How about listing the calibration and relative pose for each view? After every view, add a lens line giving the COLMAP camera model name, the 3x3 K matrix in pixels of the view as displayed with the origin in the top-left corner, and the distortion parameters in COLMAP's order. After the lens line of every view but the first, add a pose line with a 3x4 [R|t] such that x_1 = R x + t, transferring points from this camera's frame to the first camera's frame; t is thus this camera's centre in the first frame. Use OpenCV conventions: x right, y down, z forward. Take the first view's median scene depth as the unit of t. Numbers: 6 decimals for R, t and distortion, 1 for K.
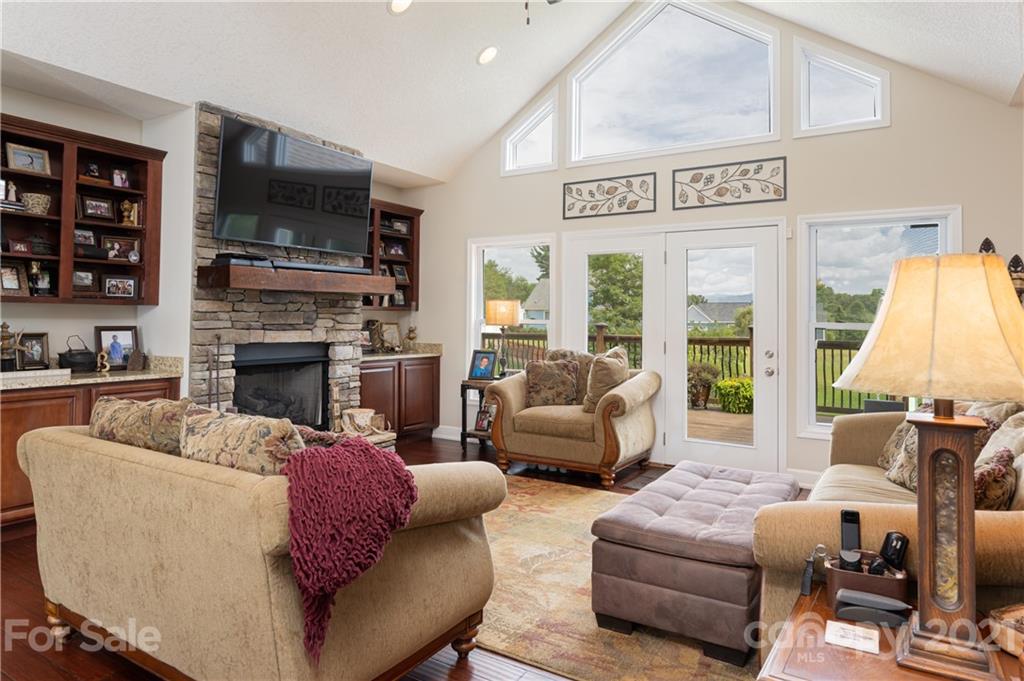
lens RADIAL K [[634.2, 0, 506.6], [0, 634.2, 303.5], [0, 0, 1]] dist [0.000166, 0.000501]
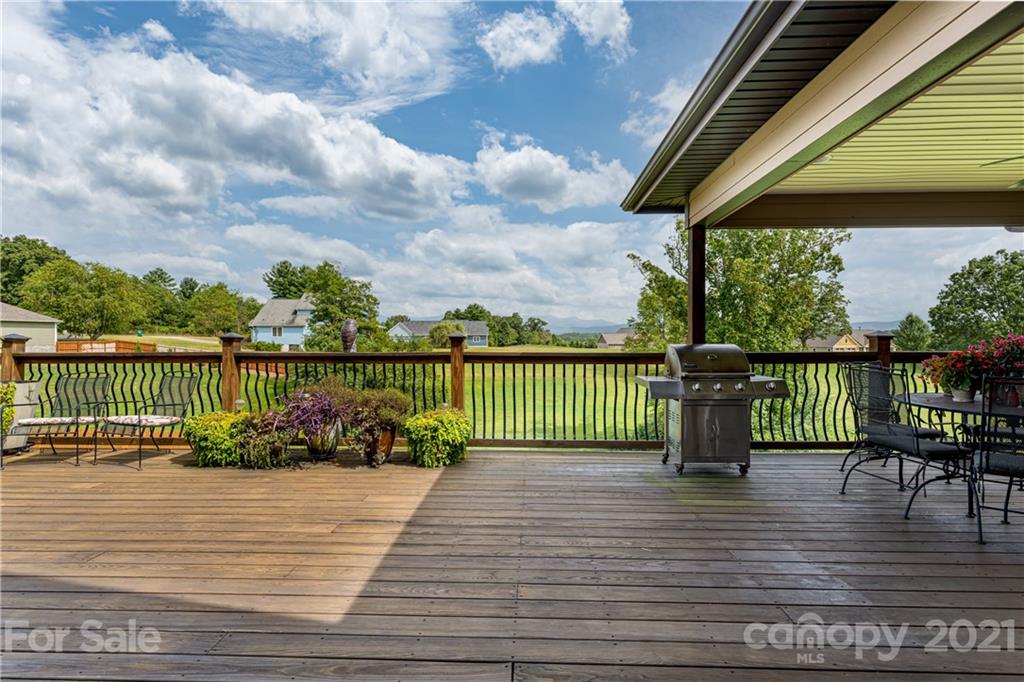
lens RADIAL K [[460.4, 0, 512.0], [0, 460.4, 341.0], [0, 0, 1]] dist [-0.000941, -0.000402]
pose [[0.866004, -0.017931, 0.499716, 0.335763], [-0.002707, 0.999174, 0.040543, 0.037930], [-0.500031, -0.036463, 0.865240, 0.939990]]
